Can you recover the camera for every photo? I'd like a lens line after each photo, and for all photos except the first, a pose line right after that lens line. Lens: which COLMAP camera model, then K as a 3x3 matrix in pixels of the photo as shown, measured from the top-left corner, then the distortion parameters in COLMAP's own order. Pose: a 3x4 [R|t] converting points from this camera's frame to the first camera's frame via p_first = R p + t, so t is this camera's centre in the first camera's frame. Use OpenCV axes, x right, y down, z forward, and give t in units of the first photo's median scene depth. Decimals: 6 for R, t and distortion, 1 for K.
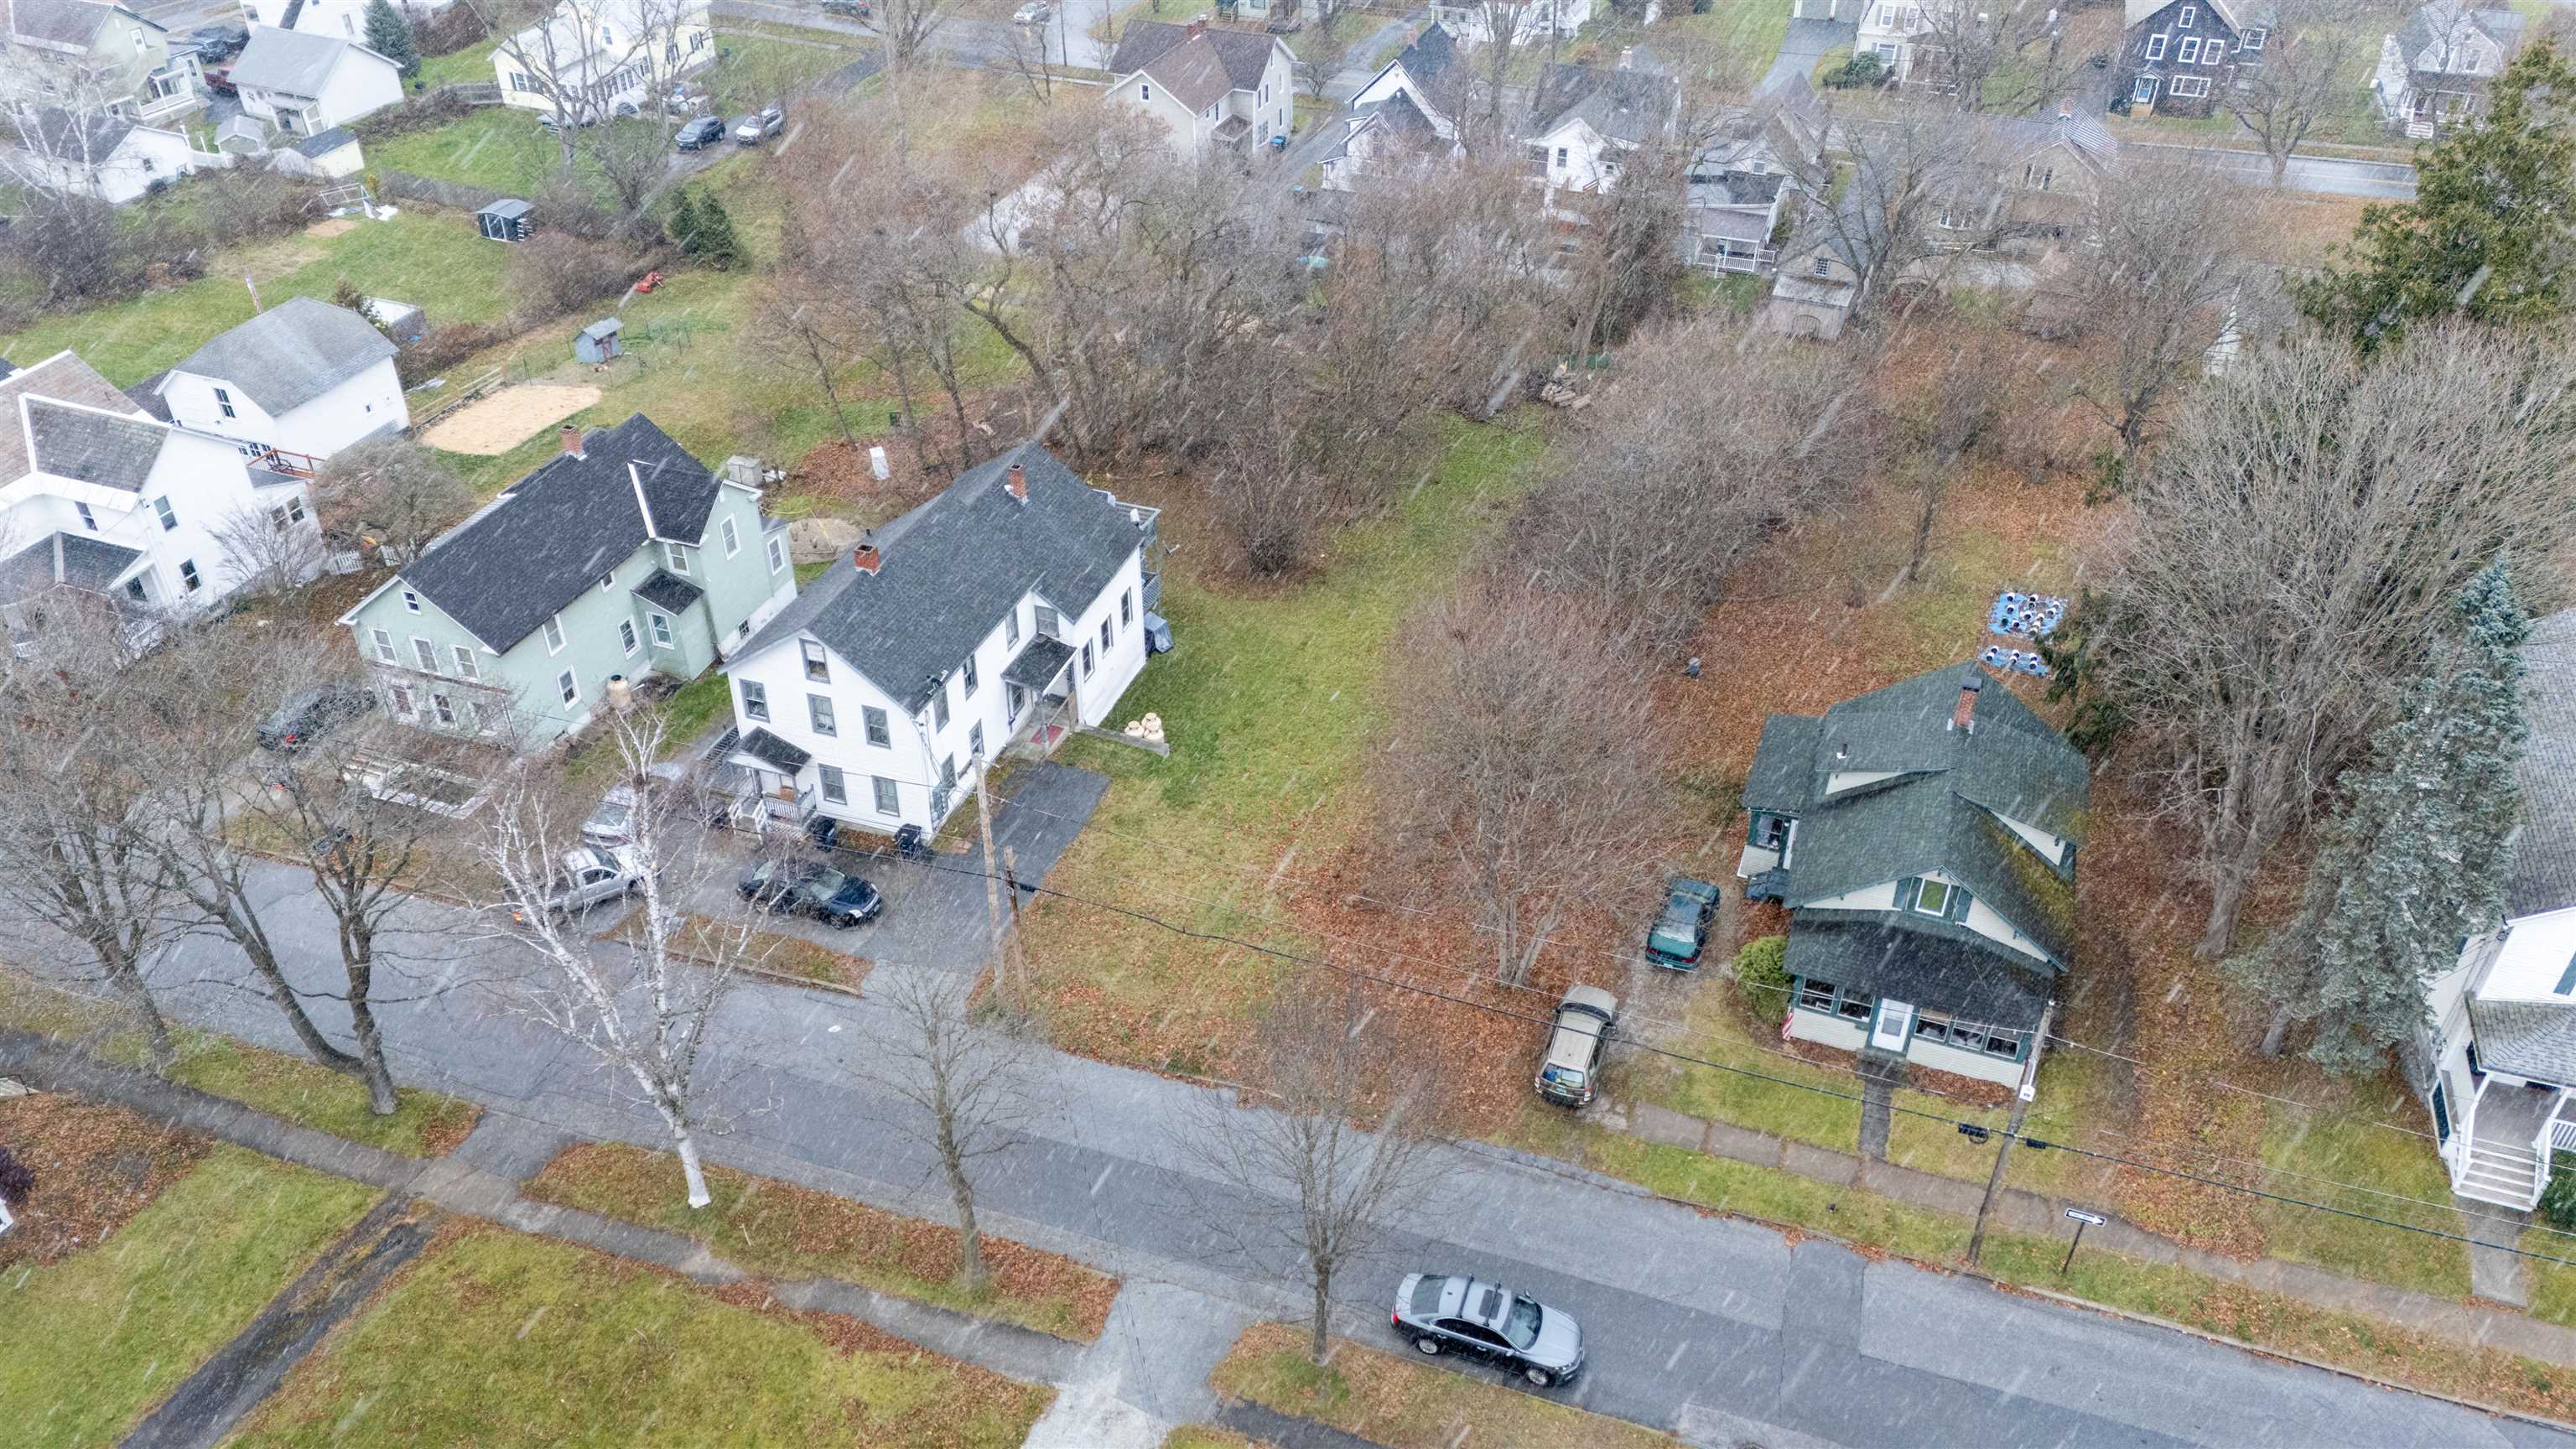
lens RADIAL K [[1871.8, 0, 1295.0], [0, 1871.8, 716.2], [0, 0, 1]] dist [0.049198, -0.044656]
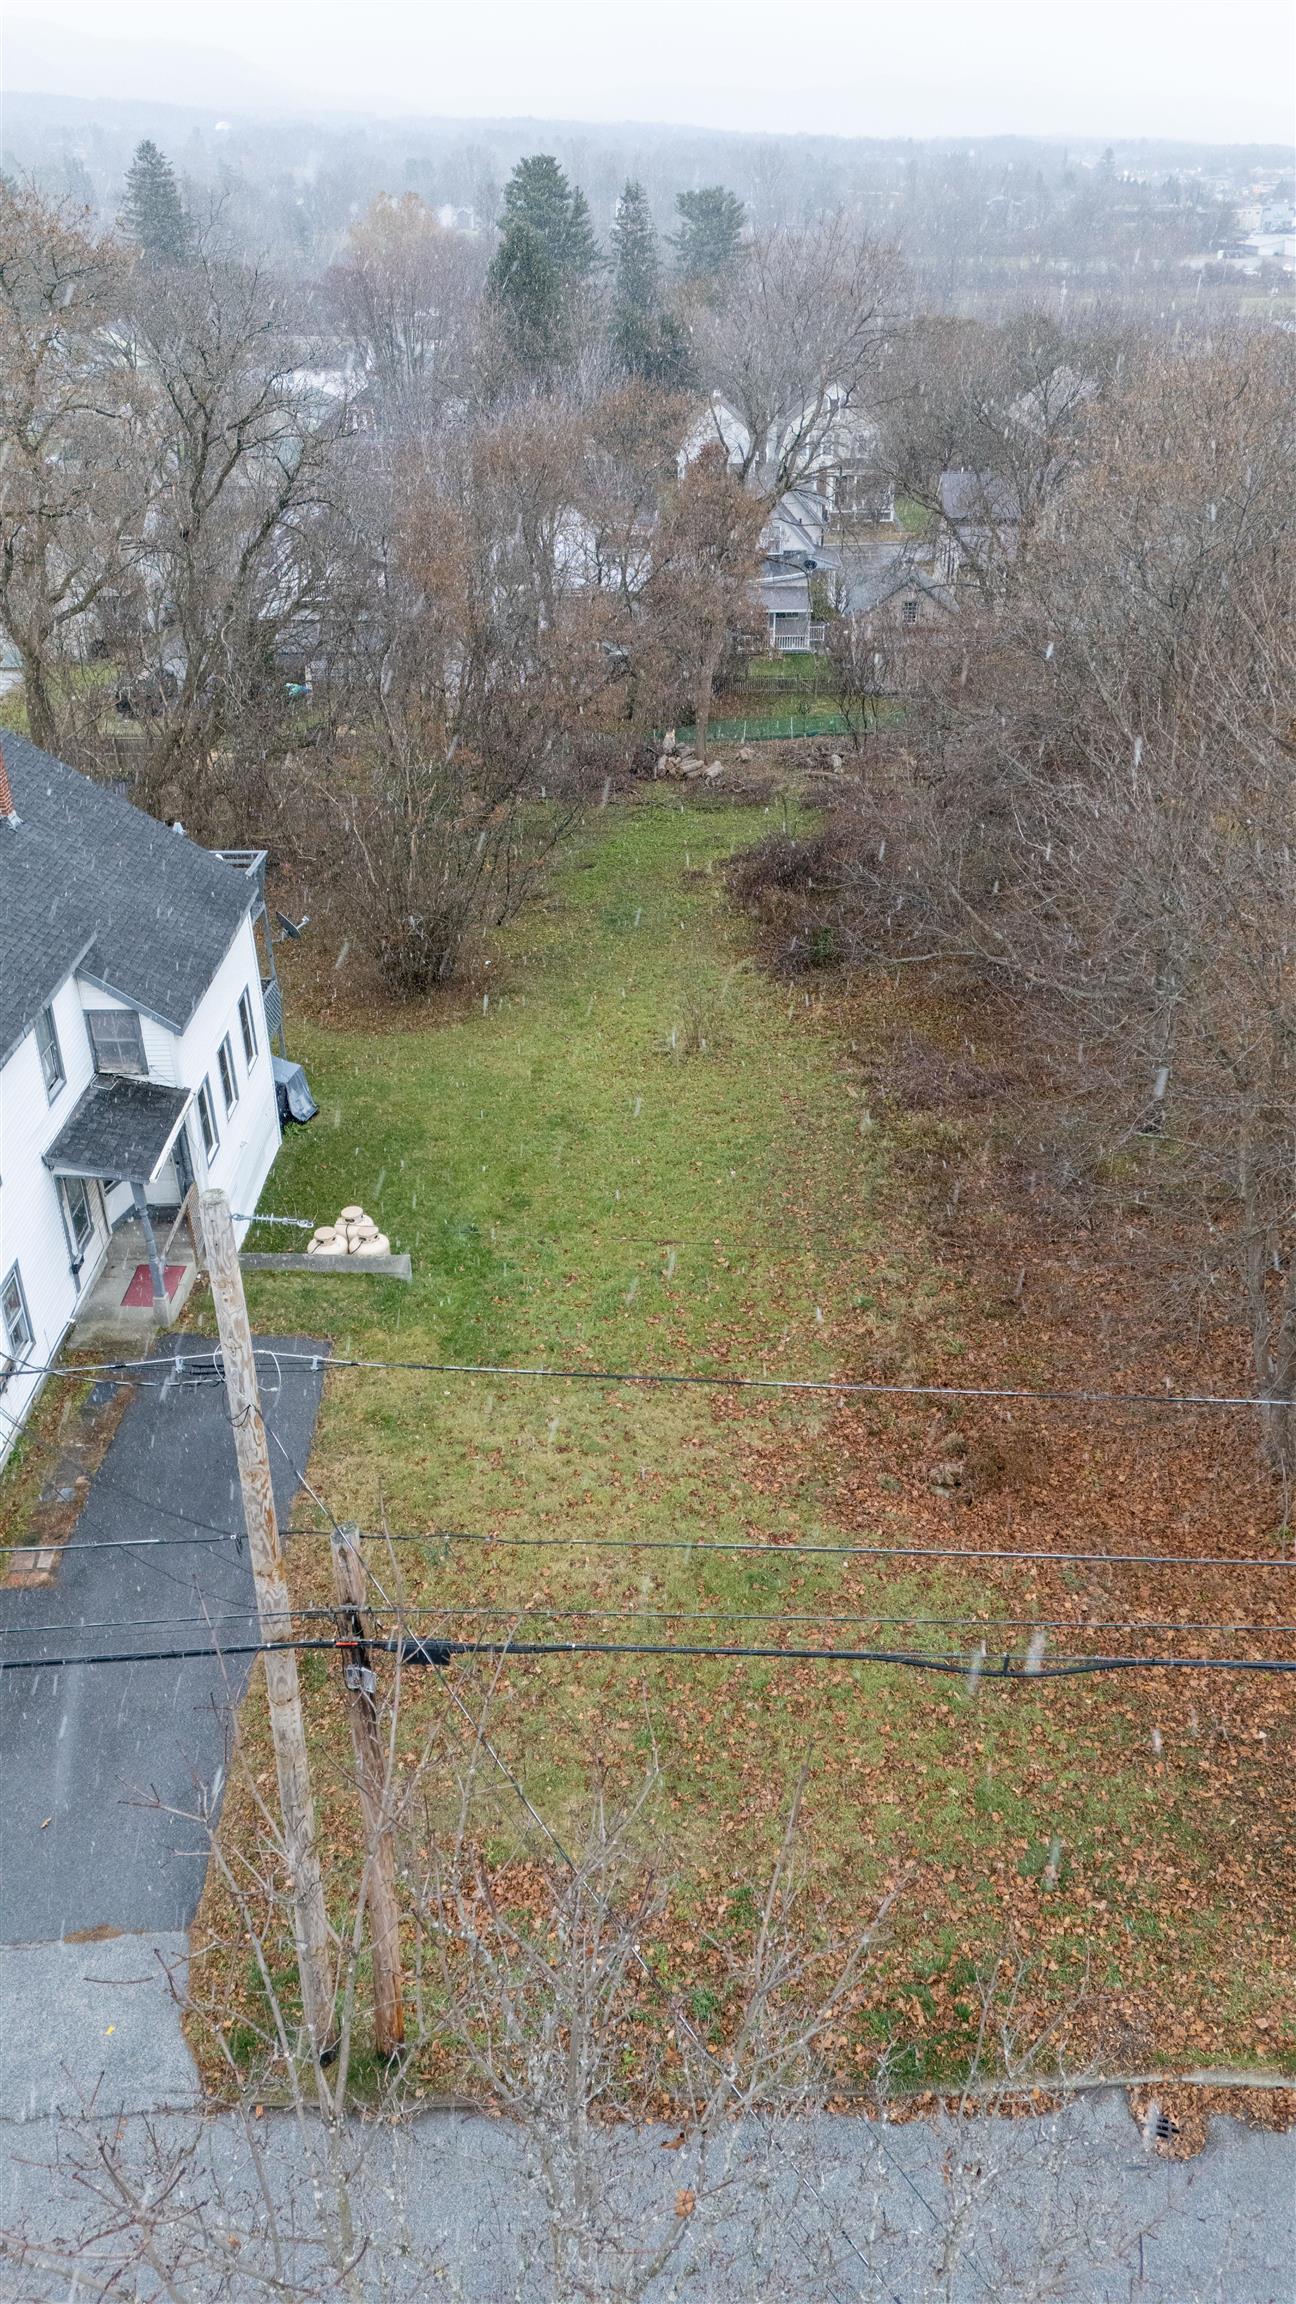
lens RADIAL K [[1674.2, 0, 647.2], [0, 1674.2, 1137.4], [0, 0, 1]] dist [0.049198, -0.044656]
pose [[0.942134, -0.173244, 0.287002, -0.138265], [0.202625, 0.976317, -0.075816, 0.032777], [-0.267070, 0.129582, 0.954925, 0.591606]]
